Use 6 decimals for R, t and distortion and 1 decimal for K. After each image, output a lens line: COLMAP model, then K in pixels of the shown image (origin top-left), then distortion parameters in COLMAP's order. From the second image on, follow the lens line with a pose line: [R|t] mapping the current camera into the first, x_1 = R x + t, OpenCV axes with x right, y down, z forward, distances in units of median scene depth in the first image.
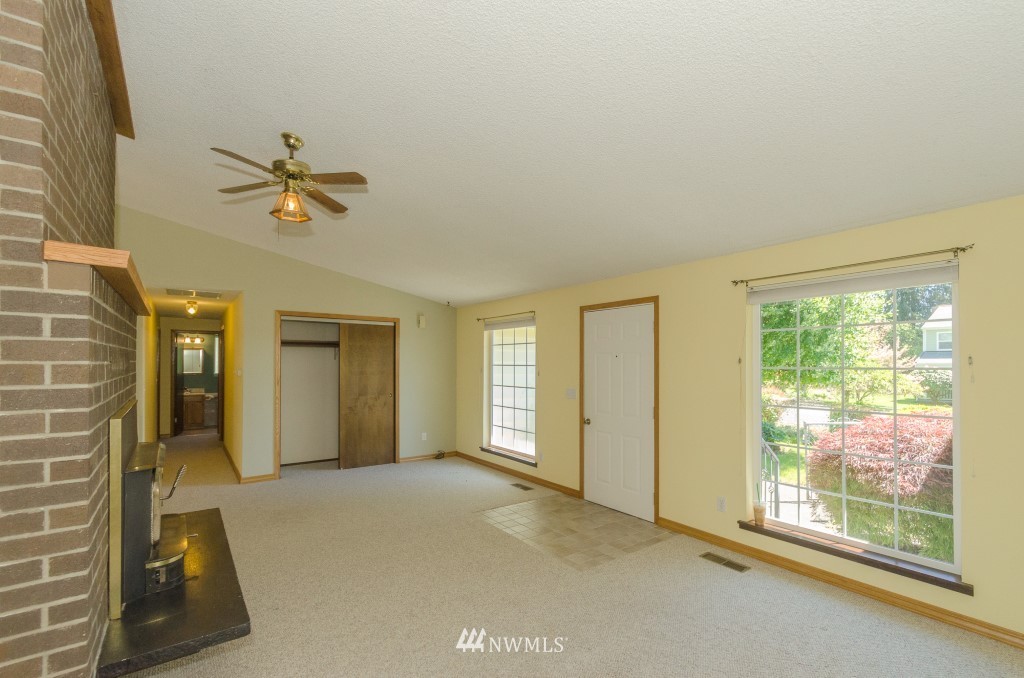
lens RADIAL K [[452.9, 0, 489.3], [0, 452.9, 360.2], [0, 0, 1]] dist [-0.001074, -0.000179]
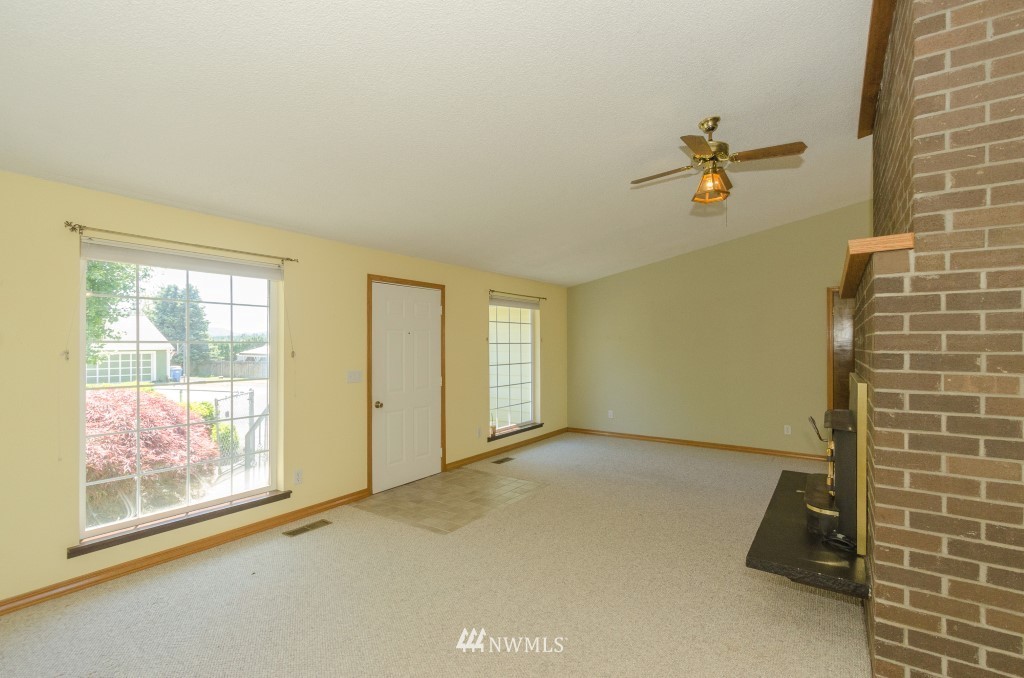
lens RADIAL K [[452.9, 0, 516.1], [0, 452.9, 345.4], [0, 0, 1]] dist [-0.001074, -0.000179]
pose [[-0.345765, -0.014181, 0.938214, -0.810757], [-0.014825, 0.999844, 0.009649, 0.005030], [-0.938204, -0.010573, -0.345922, 1.191658]]
